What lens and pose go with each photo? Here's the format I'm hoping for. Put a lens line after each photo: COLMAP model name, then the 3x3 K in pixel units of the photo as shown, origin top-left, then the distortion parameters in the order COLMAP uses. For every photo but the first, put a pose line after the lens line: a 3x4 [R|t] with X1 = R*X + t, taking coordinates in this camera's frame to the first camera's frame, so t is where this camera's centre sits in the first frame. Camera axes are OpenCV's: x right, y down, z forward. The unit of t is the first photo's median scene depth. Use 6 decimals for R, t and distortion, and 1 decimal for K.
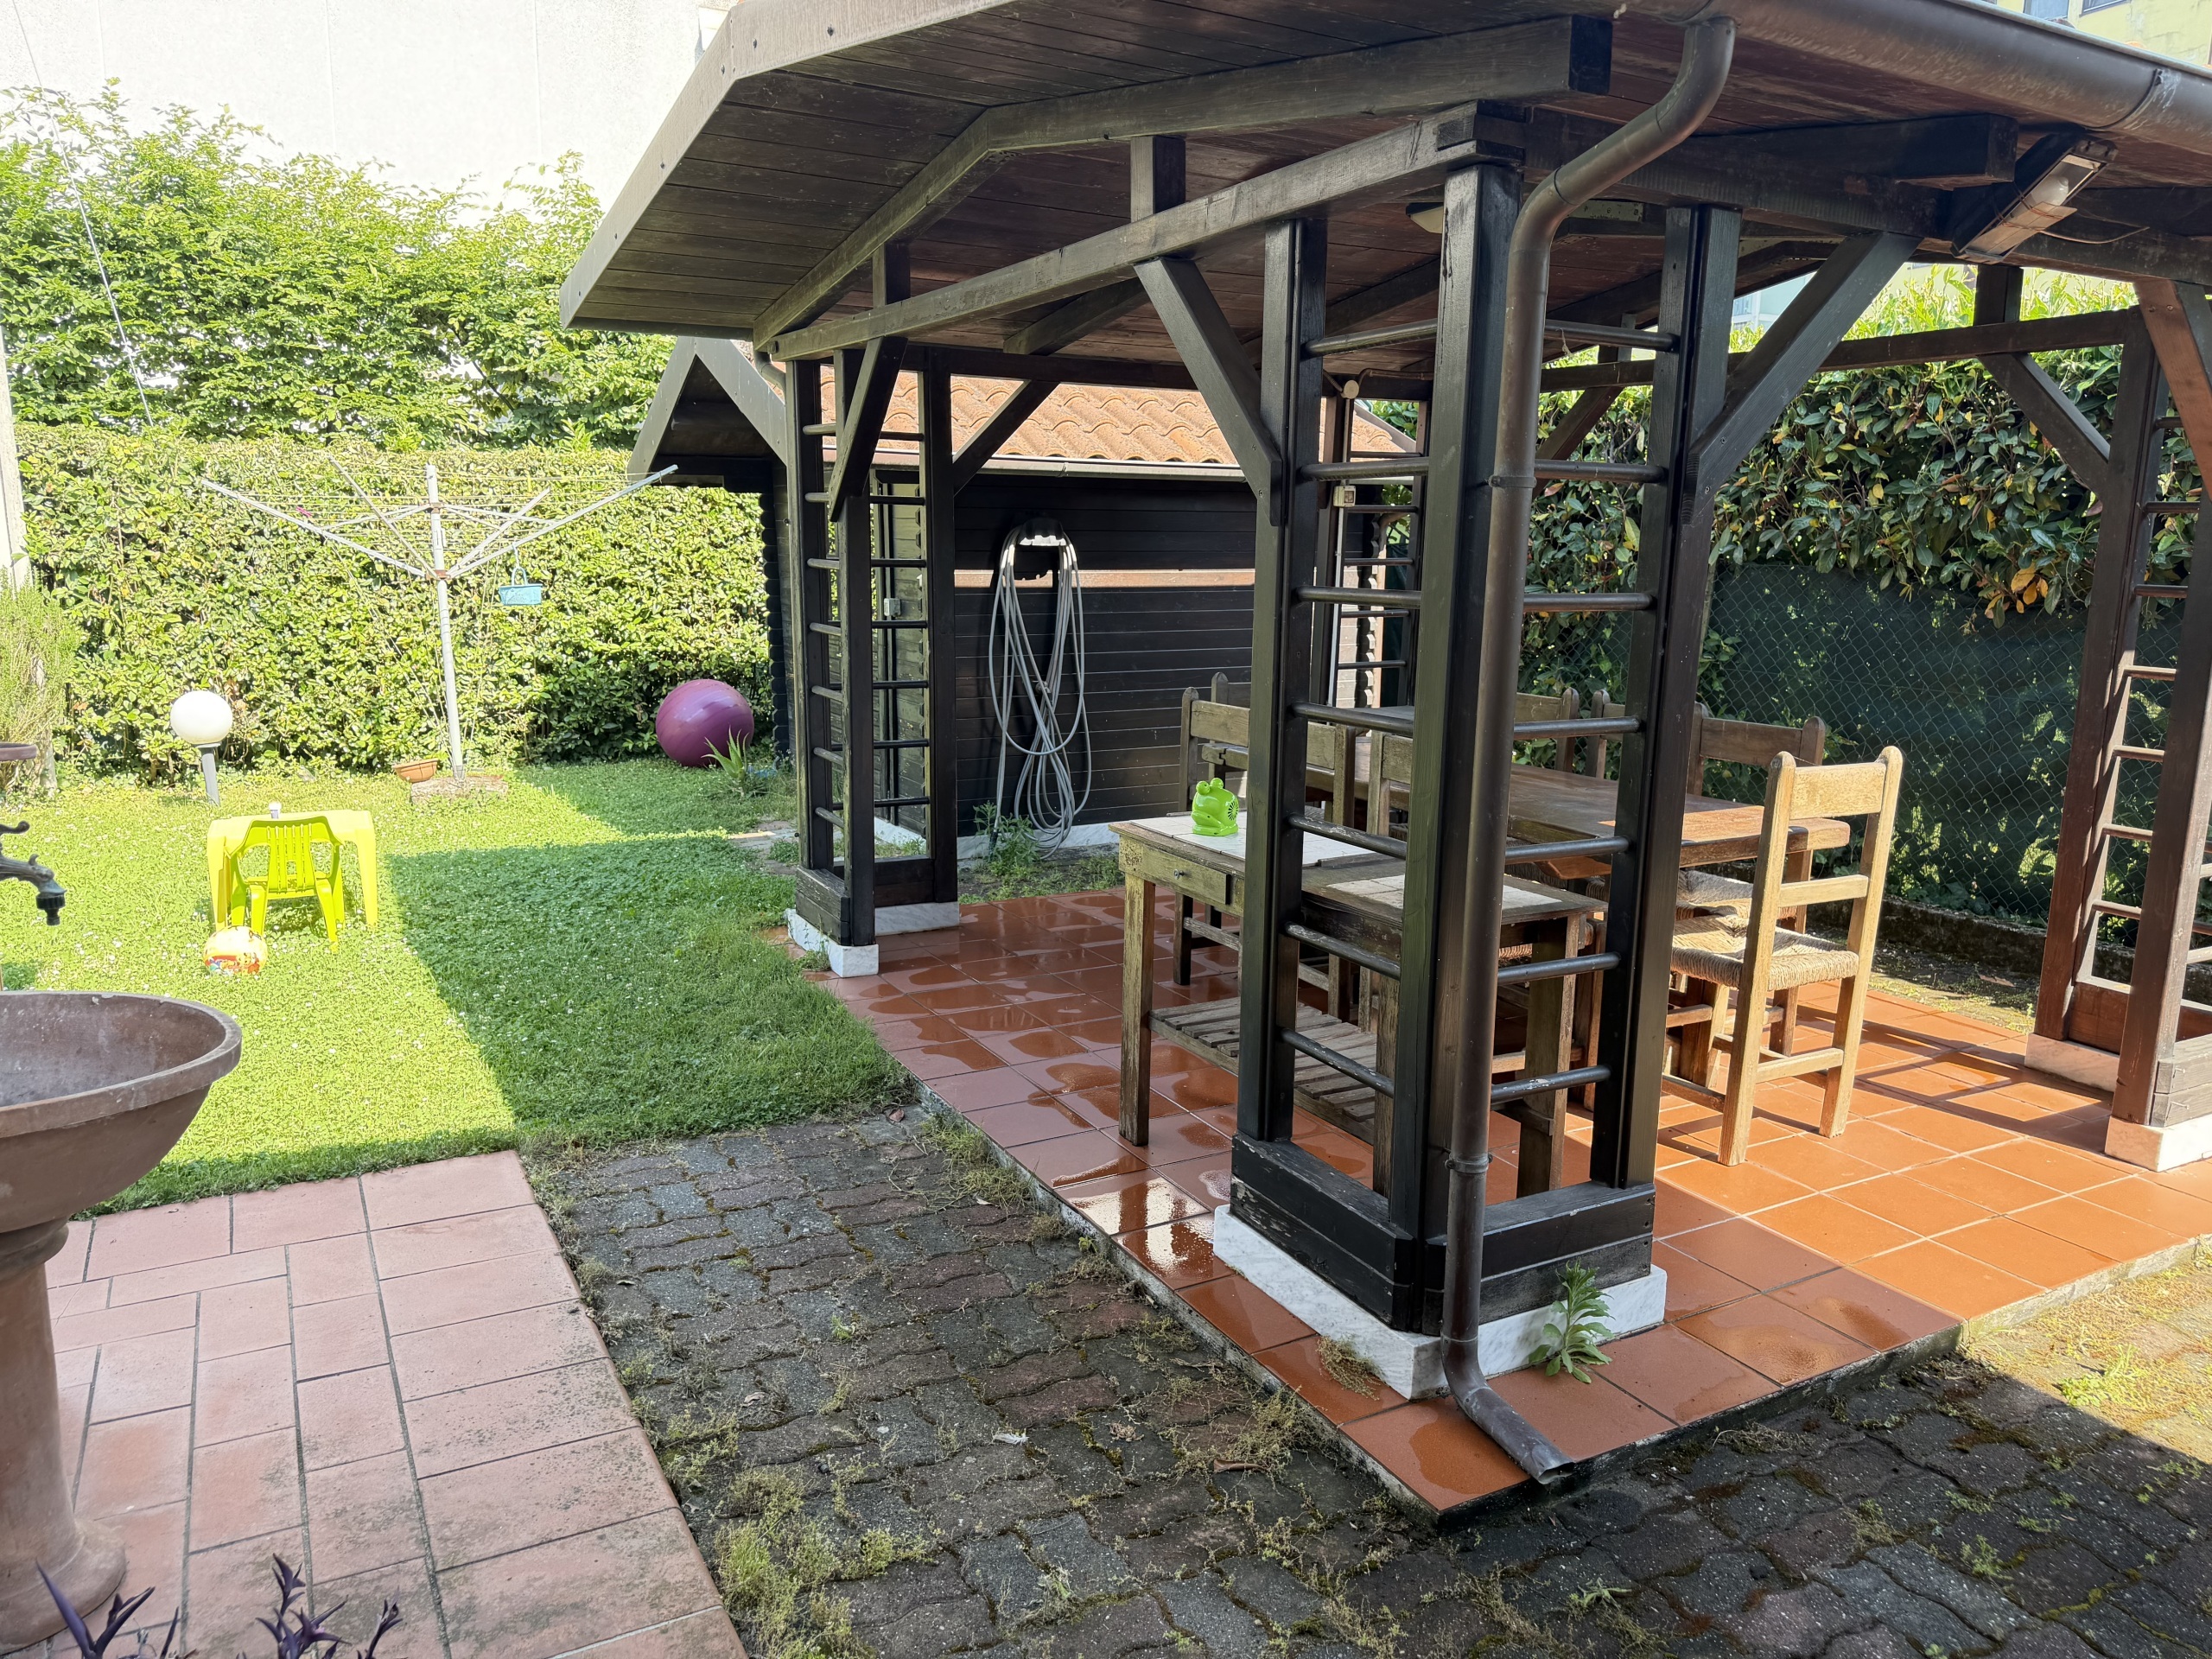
lens RADIAL K [[1567.8, 0, 1123.0], [0, 1567.8, 835.2], [0, 0, 1]] dist [0.157665, -0.317794]
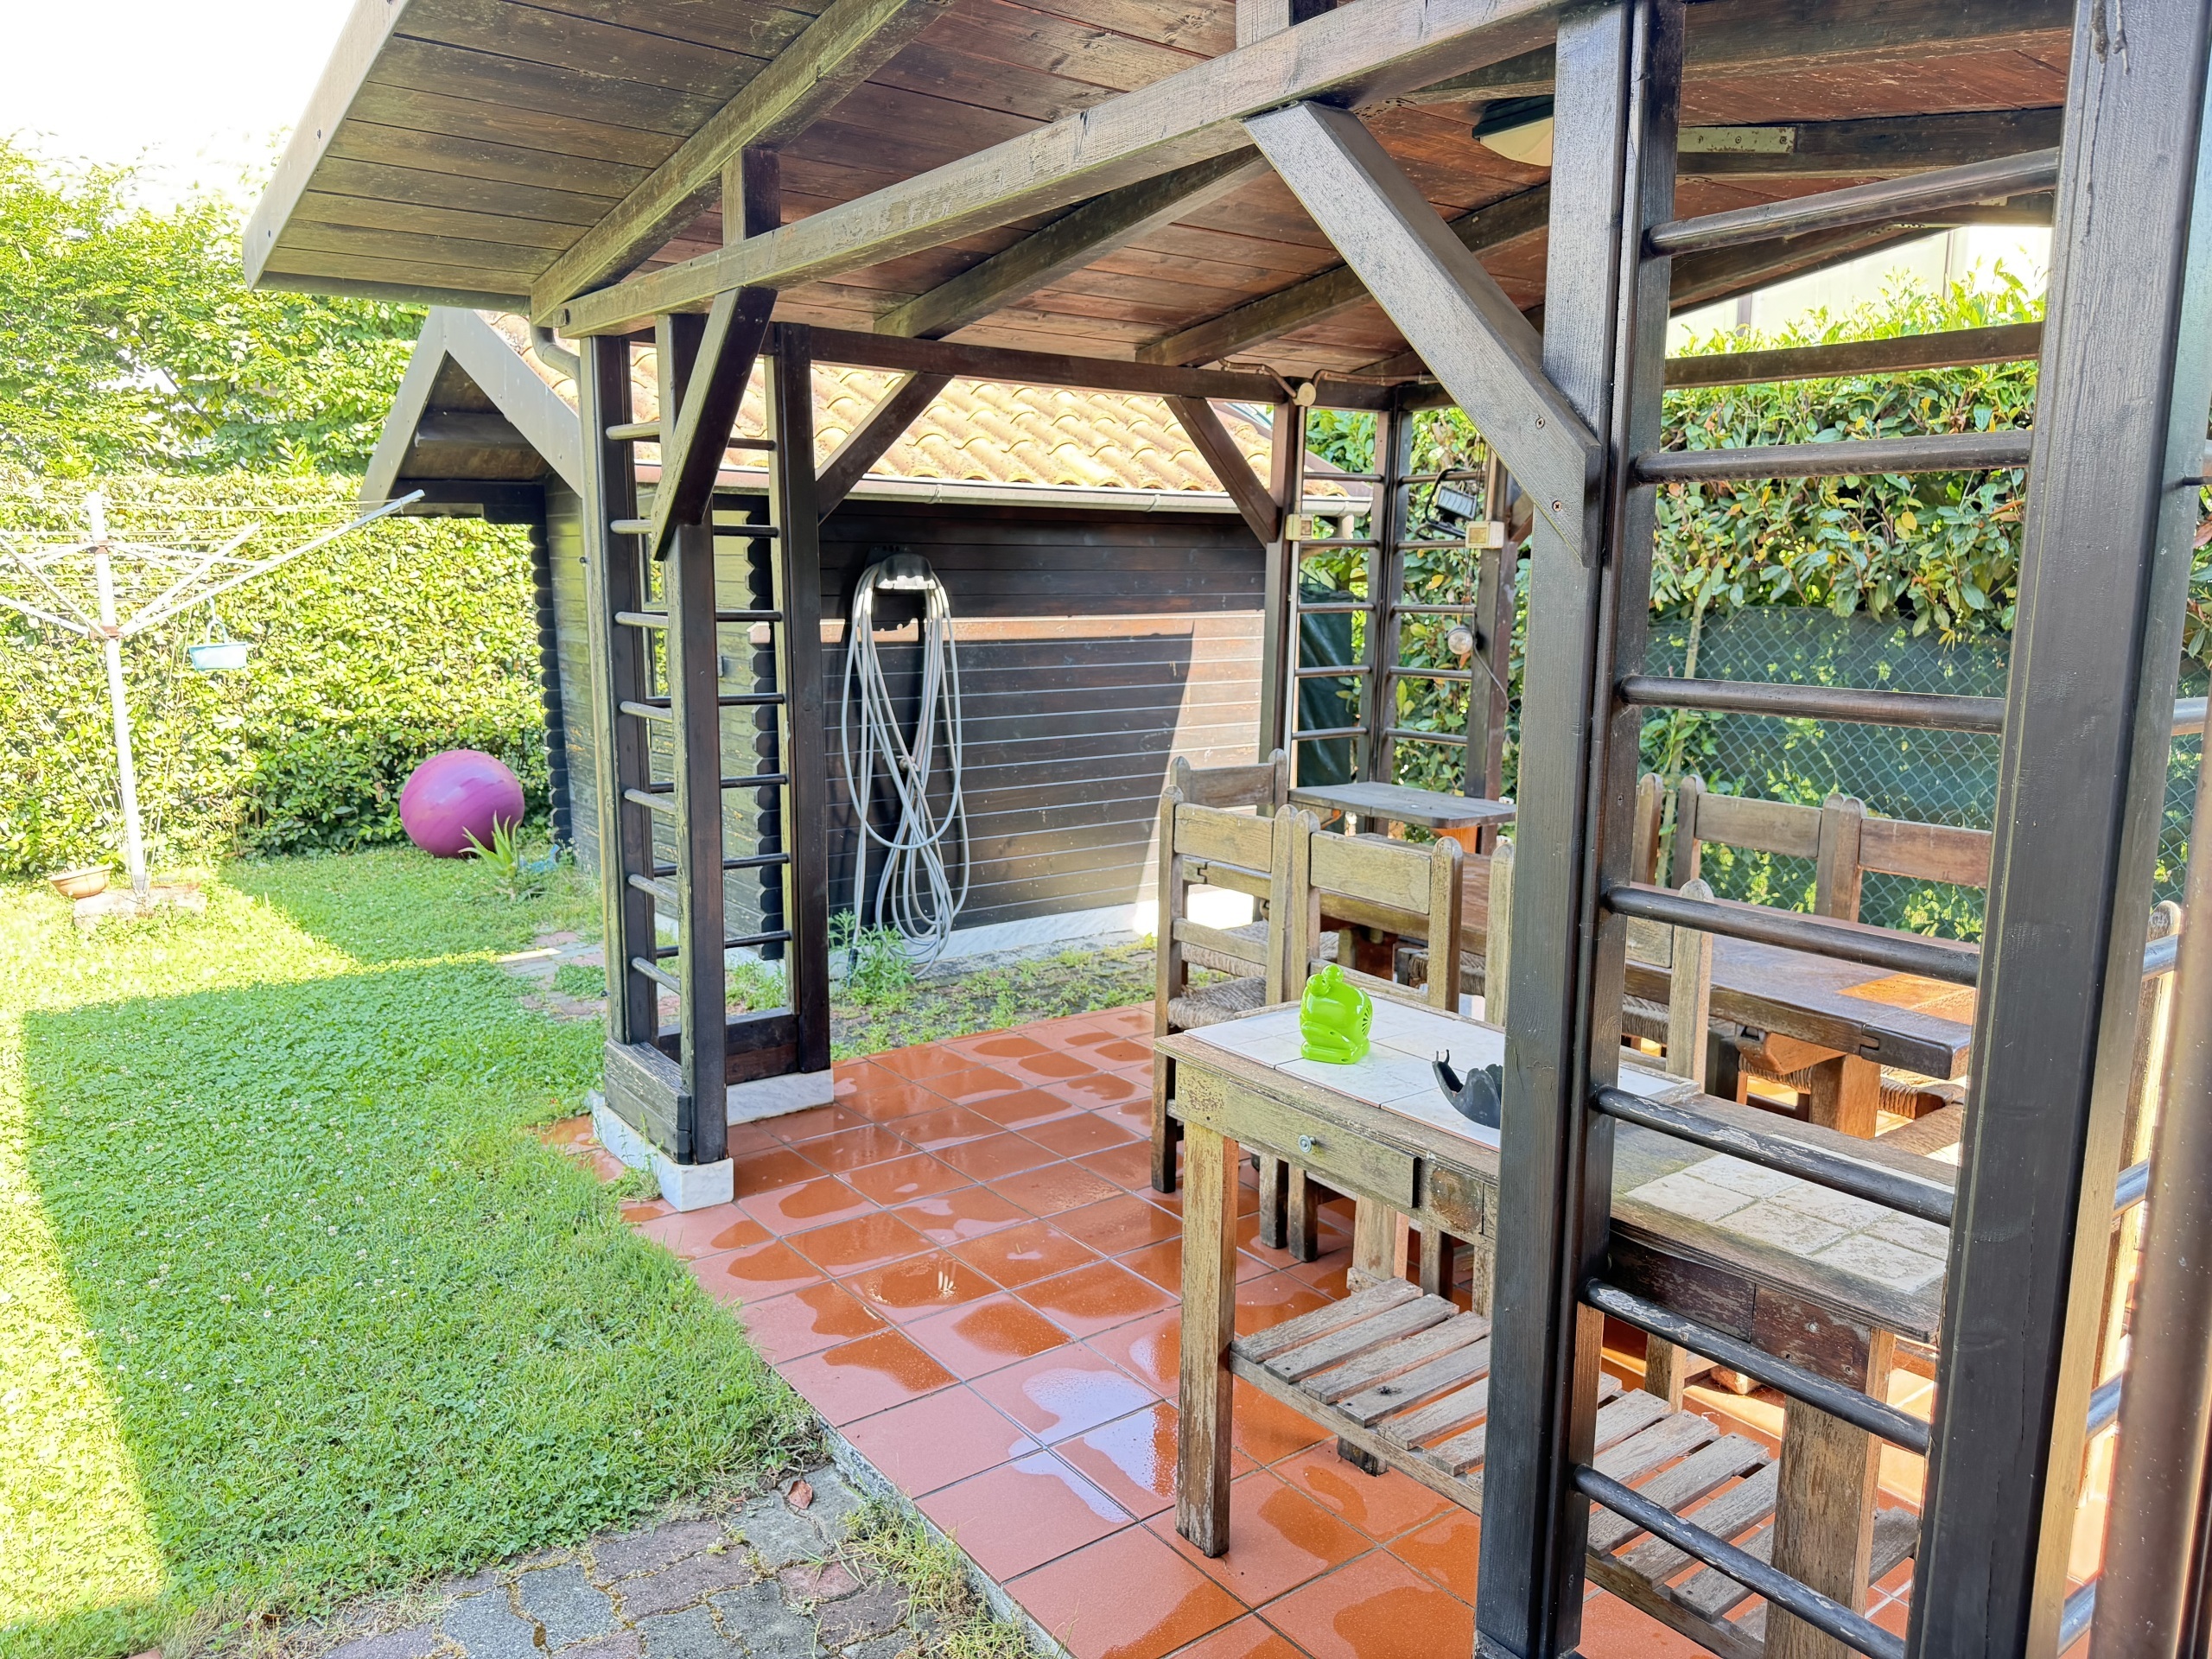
lens RADIAL K [[1584.3, 0, 1106.0], [0, 1584.3, 829.5], [0, 0, 1]] dist [0.031530, -0.039293]
pose [[0.991412, -0.026649, 0.128034, -0.050261], [0.029825, 0.999291, -0.022958, -0.036452], [-0.127332, 0.026580, 0.991504, 0.179273]]
